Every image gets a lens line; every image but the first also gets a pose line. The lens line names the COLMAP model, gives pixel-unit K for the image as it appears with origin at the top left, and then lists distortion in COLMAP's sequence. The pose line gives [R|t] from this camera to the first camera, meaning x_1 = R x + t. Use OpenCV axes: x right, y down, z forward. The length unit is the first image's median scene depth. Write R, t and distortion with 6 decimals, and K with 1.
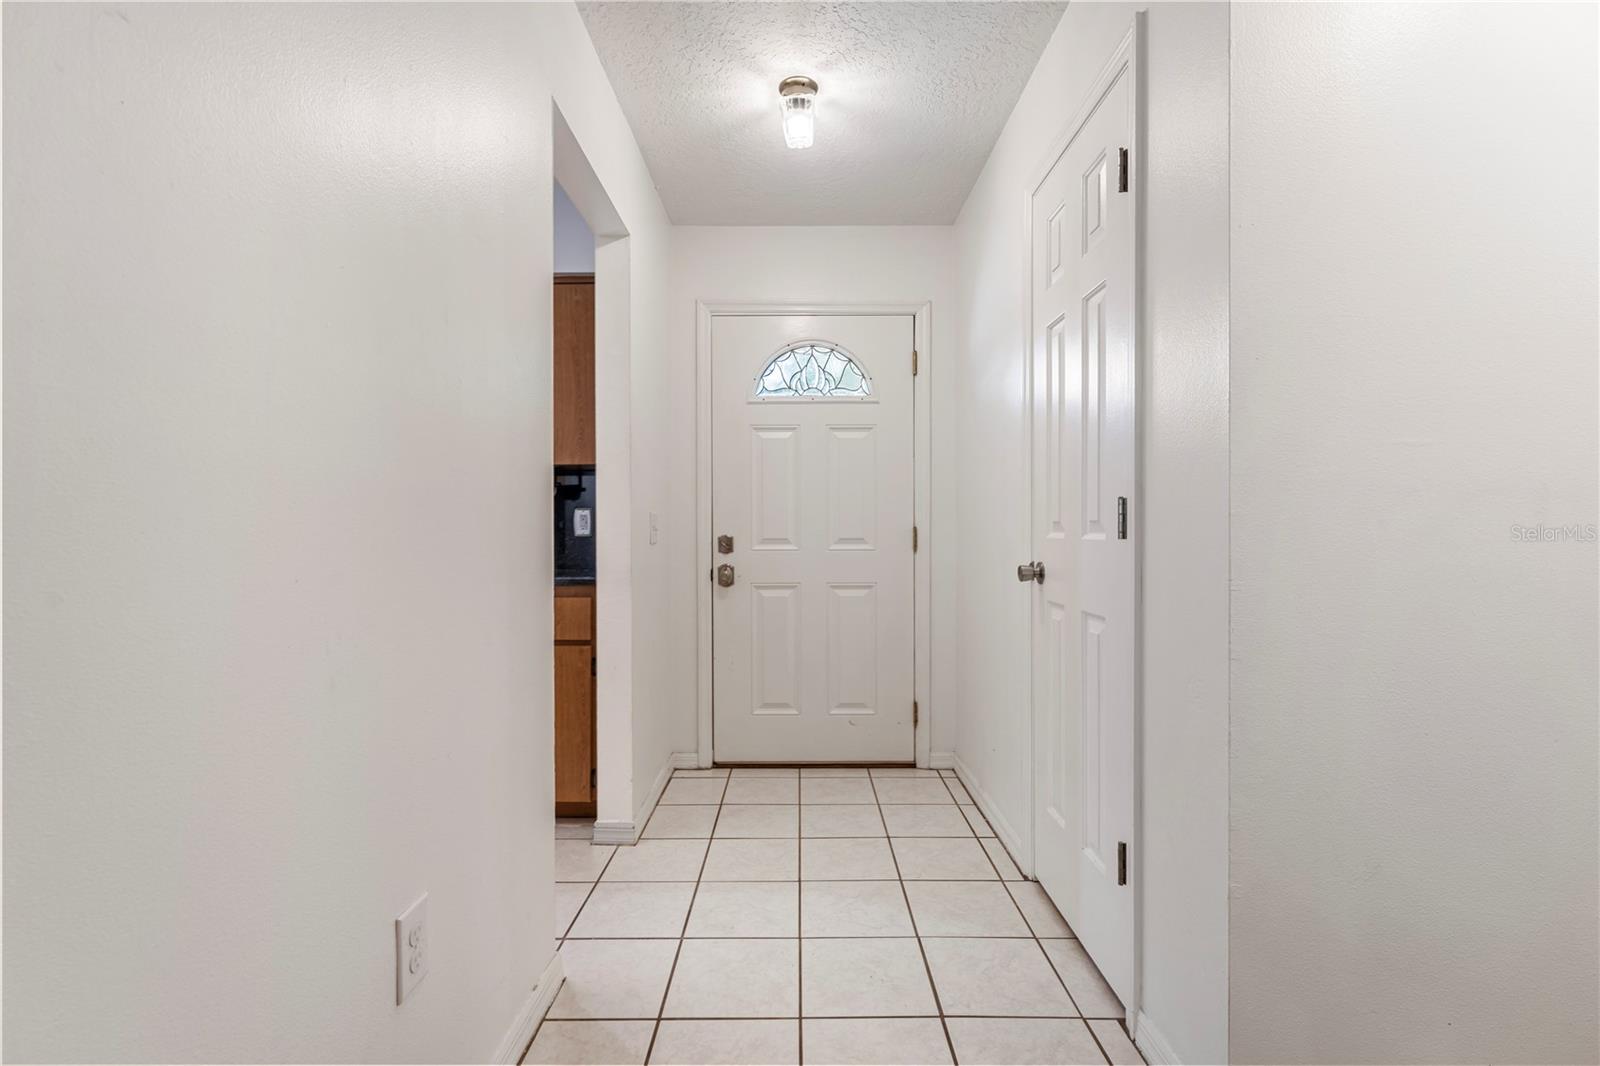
lens RADIAL K [[746.4, 0, 802.8], [0, 746.4, 539.9], [0, 0, 1]] dist [0.001163, 0.000167]
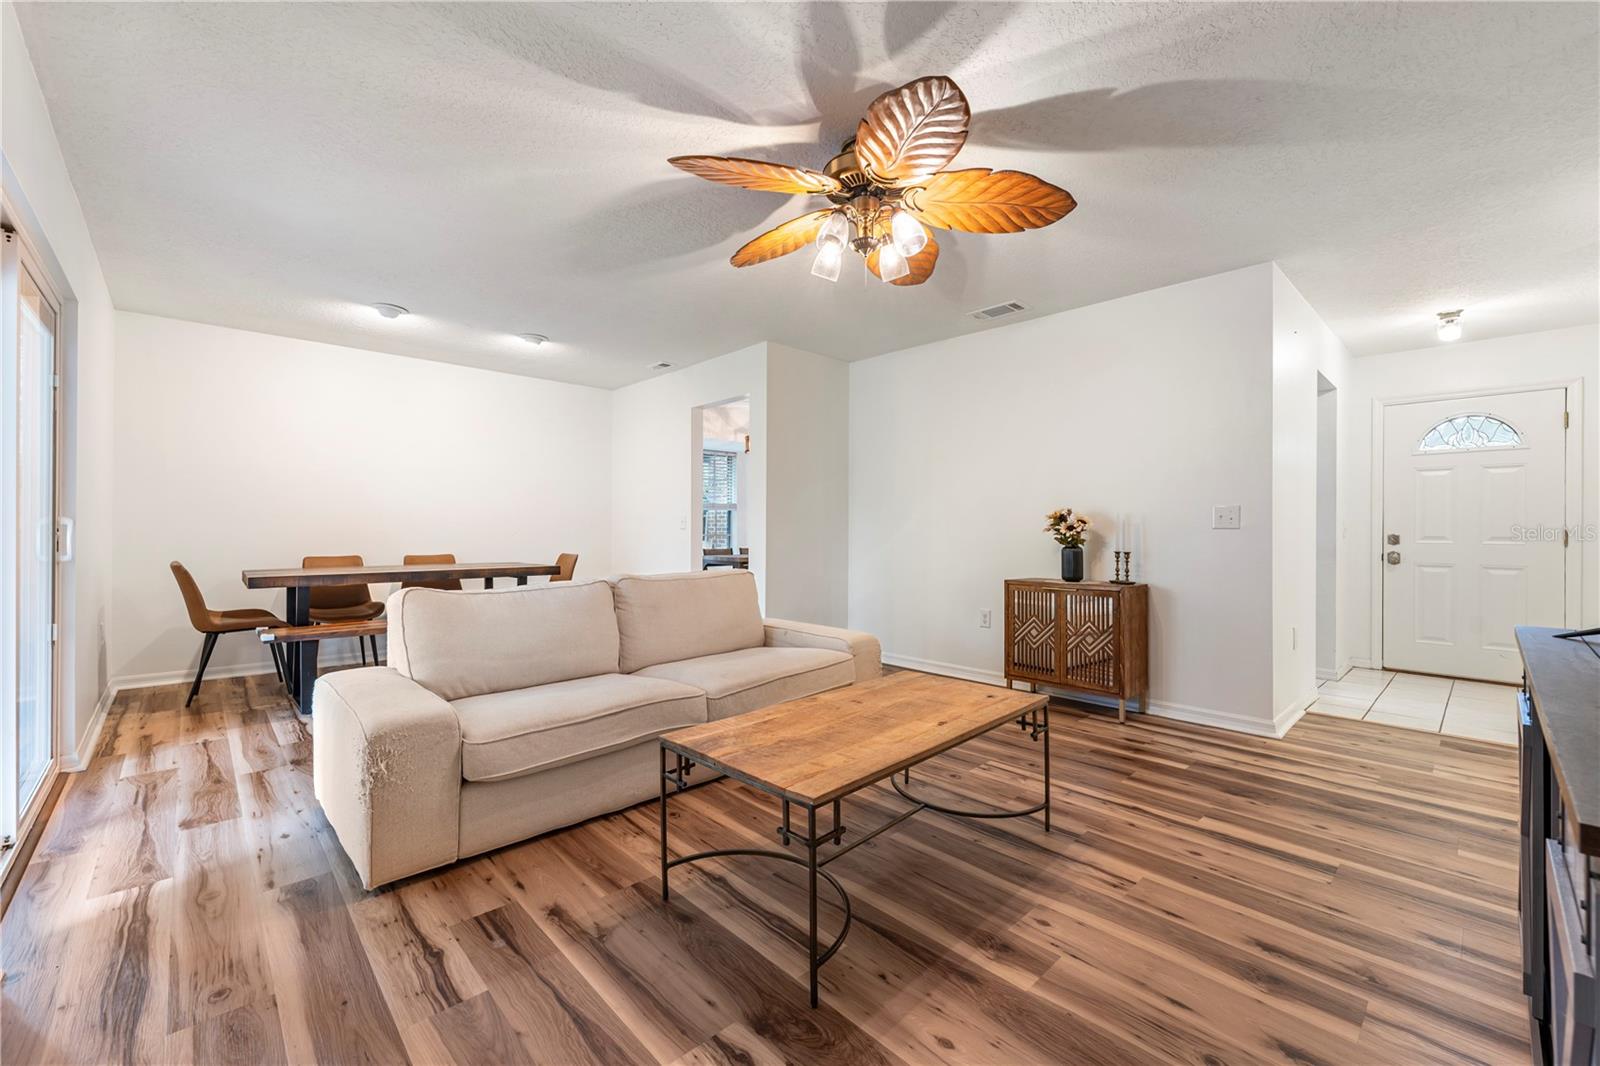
lens RADIAL K [[651.5, 0, 798.3], [0, 651.5, 530.2], [0, 0, 1]] dist [-0.000384, 0.000203]
pose [[0.680831, 0.006288, -0.732413, 0.059555], [-0.009223, 0.999957, 0.000011, -0.002657], [0.732382, 0.006748, 0.680861, -1.003534]]
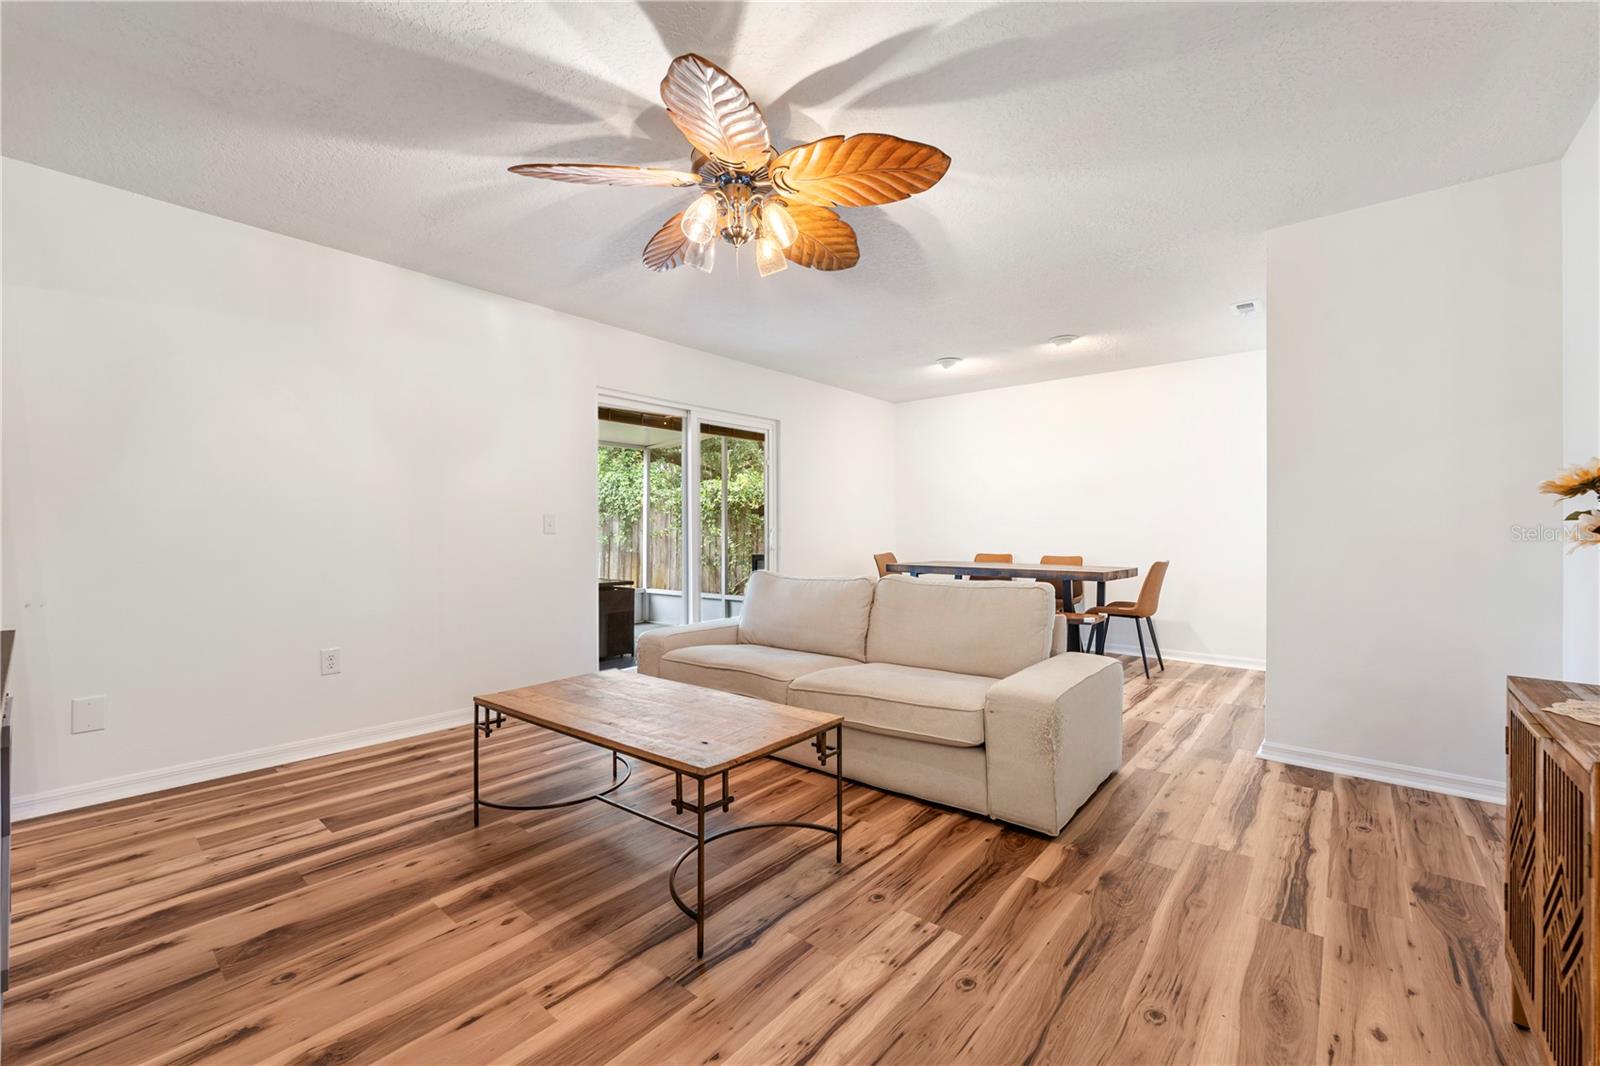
lens RADIAL K [[651.5, 0, 798.3], [0, 651.5, 530.2], [0, 0, 1]] dist [-0.000384, 0.000203]
pose [[-0.651793, 0.003215, -0.758390, 0.060256], [-0.002152, 0.999979, 0.006089, -0.034099], [0.758394, 0.005601, -0.651773, 2.417181]]
